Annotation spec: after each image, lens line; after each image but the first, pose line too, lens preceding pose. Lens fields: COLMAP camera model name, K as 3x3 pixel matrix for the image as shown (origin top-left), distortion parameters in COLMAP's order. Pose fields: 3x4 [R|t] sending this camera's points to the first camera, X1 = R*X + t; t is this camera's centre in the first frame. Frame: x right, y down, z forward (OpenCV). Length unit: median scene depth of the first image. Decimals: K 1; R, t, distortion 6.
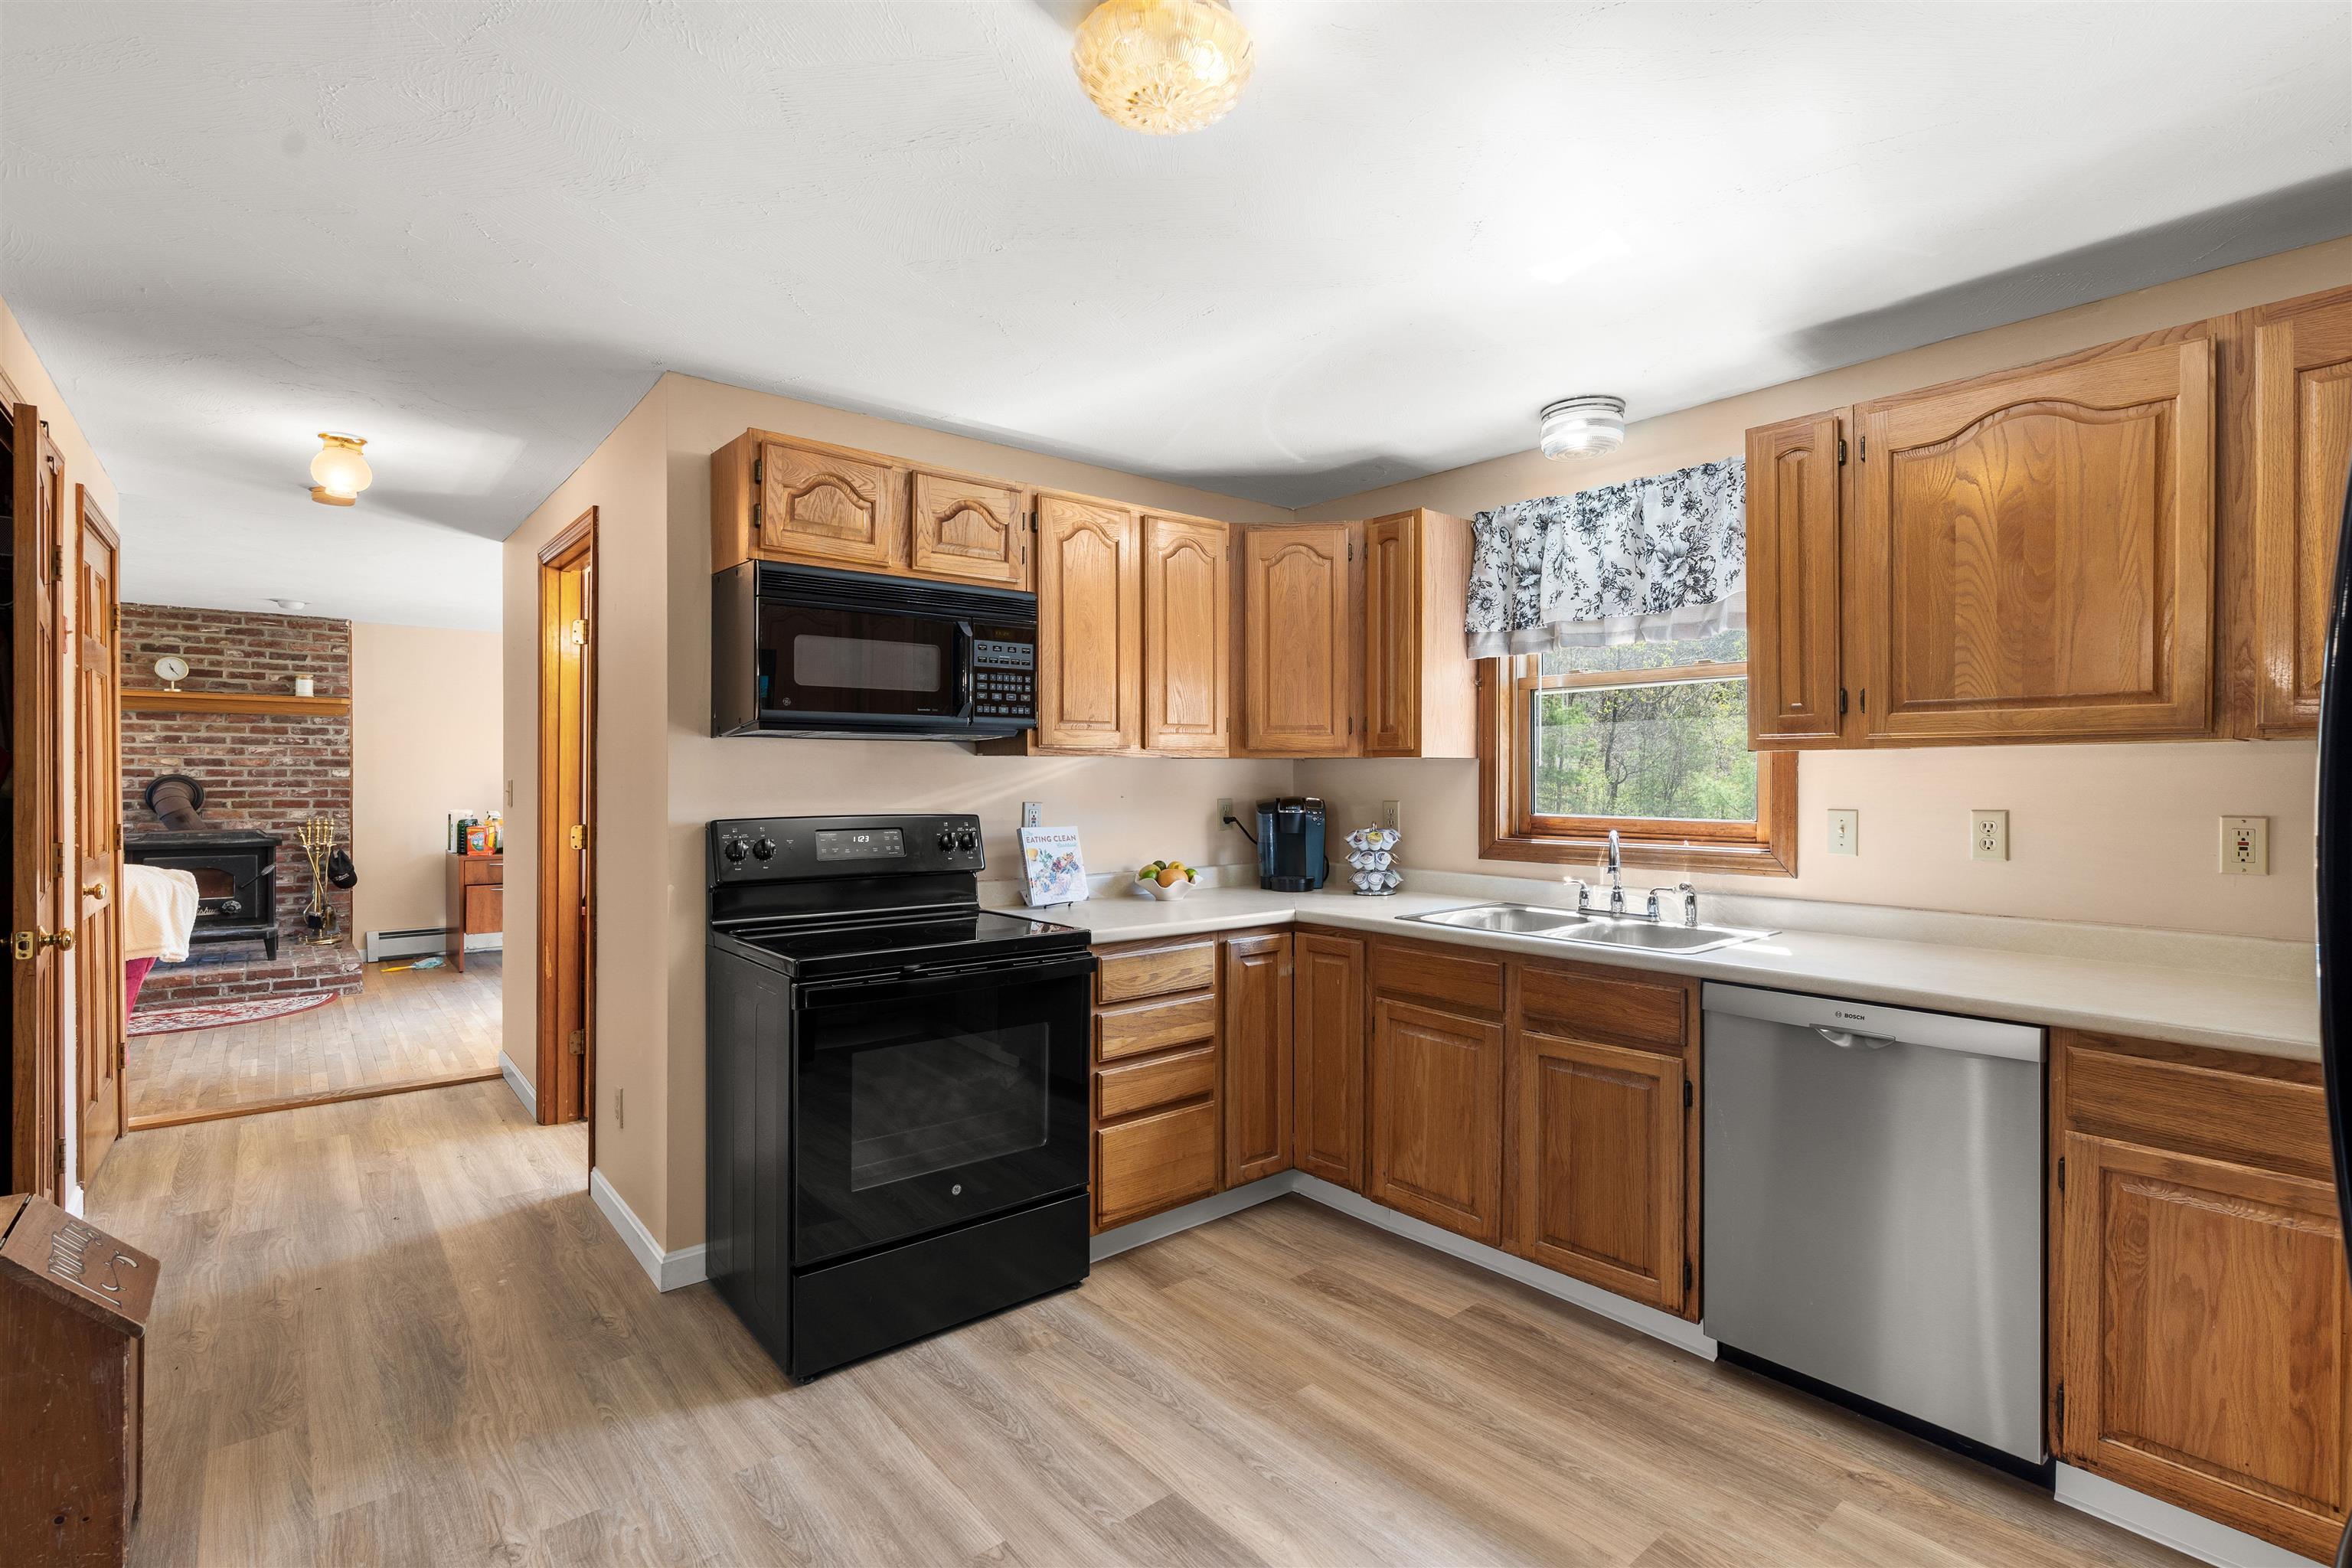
lens RADIAL K [[1084.2, 0, 1179.9], [0, 1084.2, 777.2], [0, 0, 1]] dist [-0.003747, 0.001492]
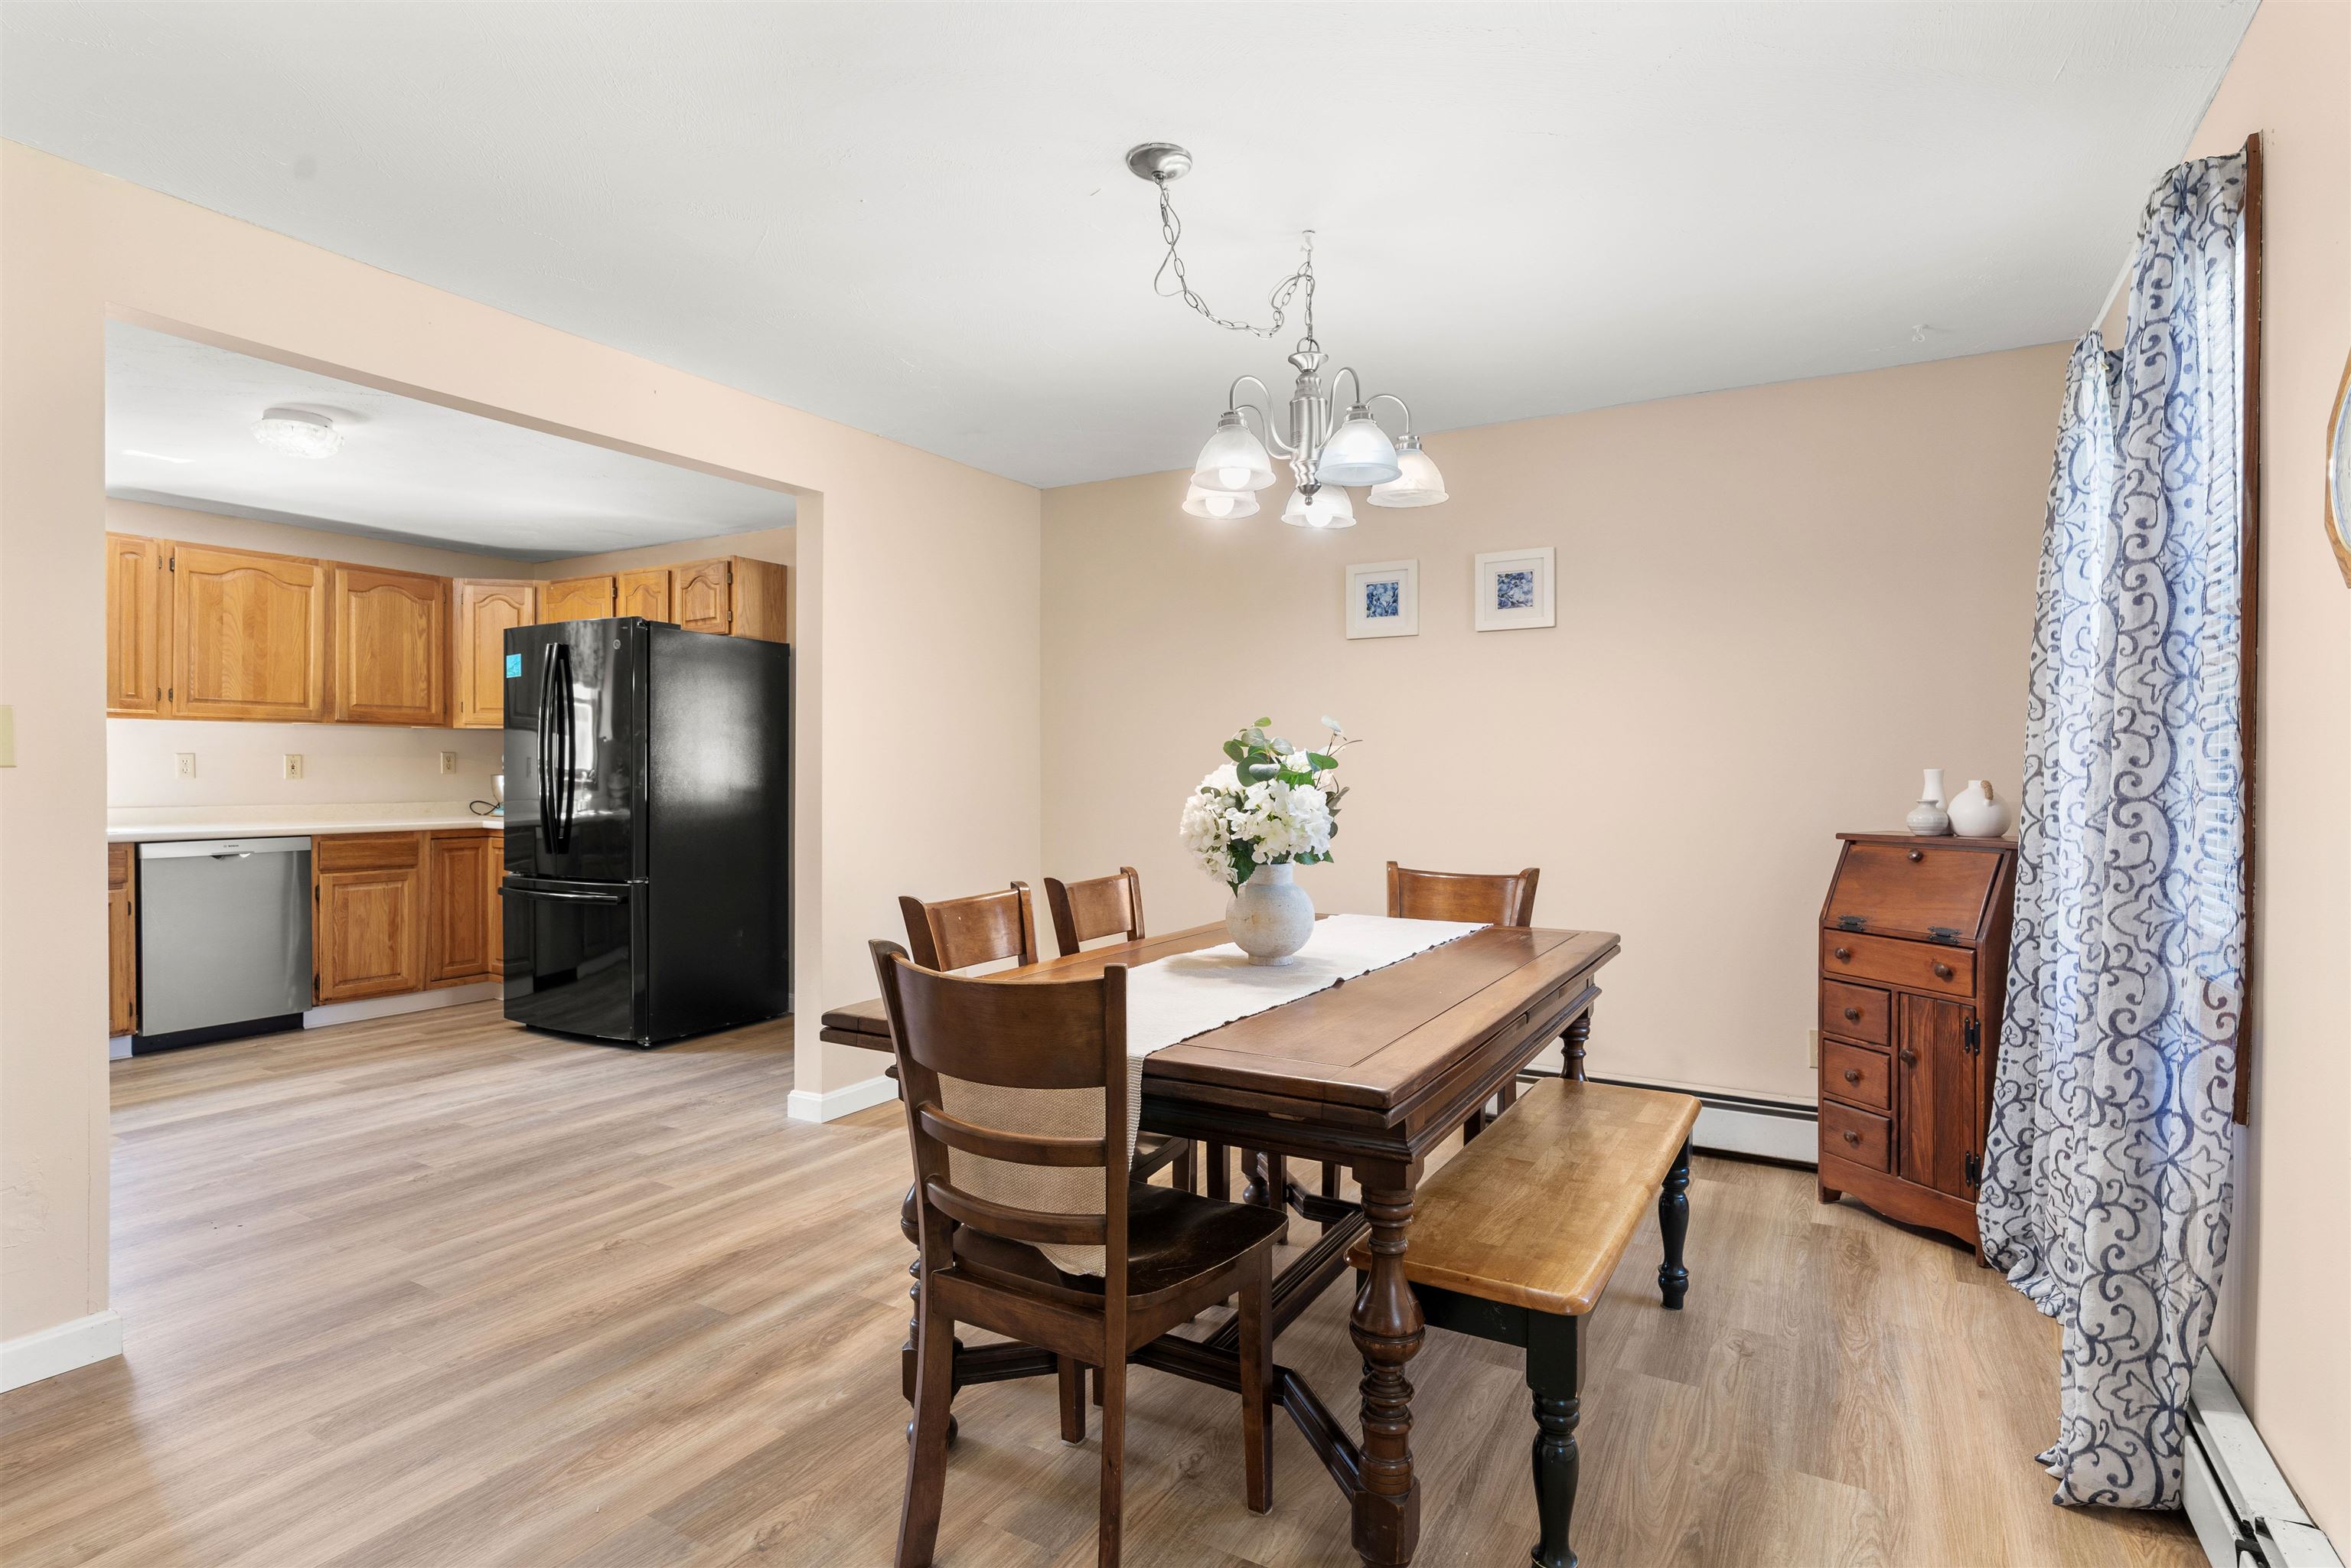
lens RADIAL K [[1186.6, 0, 1176.1], [0, 1186.6, 779.8], [0, 0, 1]] dist [0.004664, 0.001019]
pose [[-0.333312, -0.009442, 0.942769, -1.663106], [-0.005466, 0.999952, 0.008082, 0.044906], [-0.942801, -0.002460, -0.333348, 0.019326]]
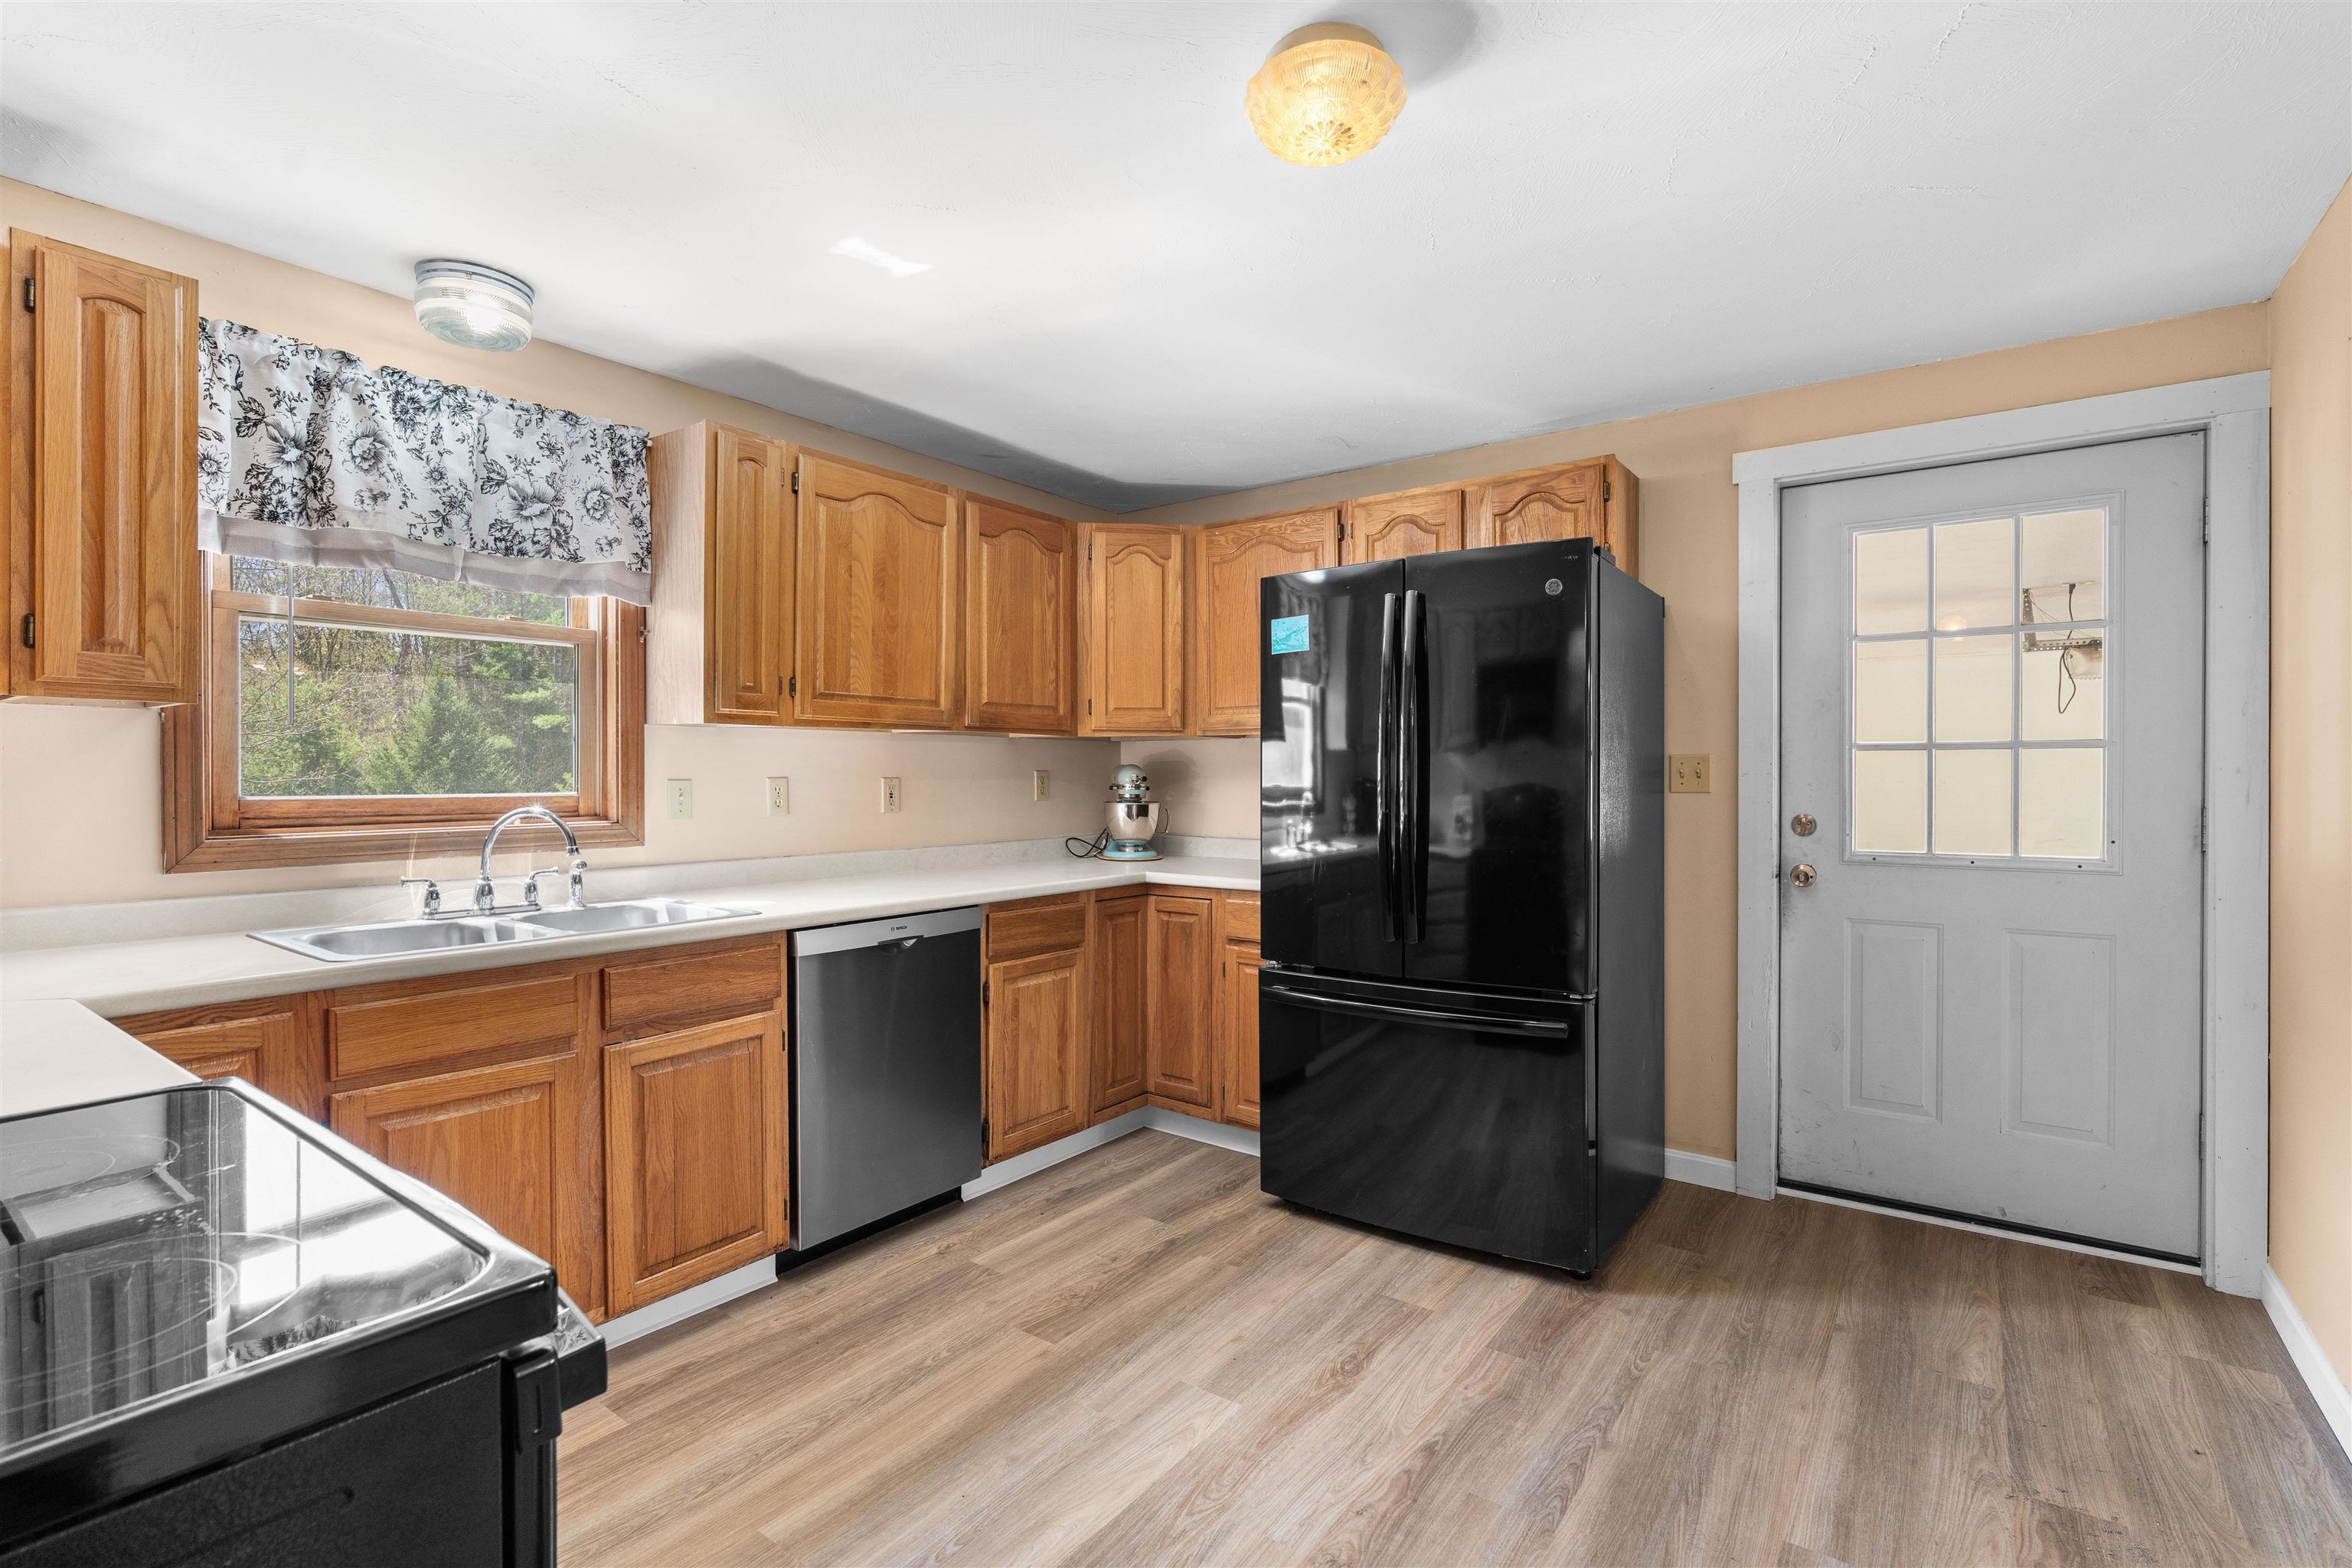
lens RADIAL K [[1084.2, 0, 1179.9], [0, 1084.2, 777.2], [0, 0, 1]] dist [-0.003747, 0.001492]
pose [[-0.236847, -0.002475, 0.971544, -0.565430], [-0.000252, 0.999997, 0.002486, 0.023991], [-0.971547, 0.000344, -0.236847, 0.735145]]
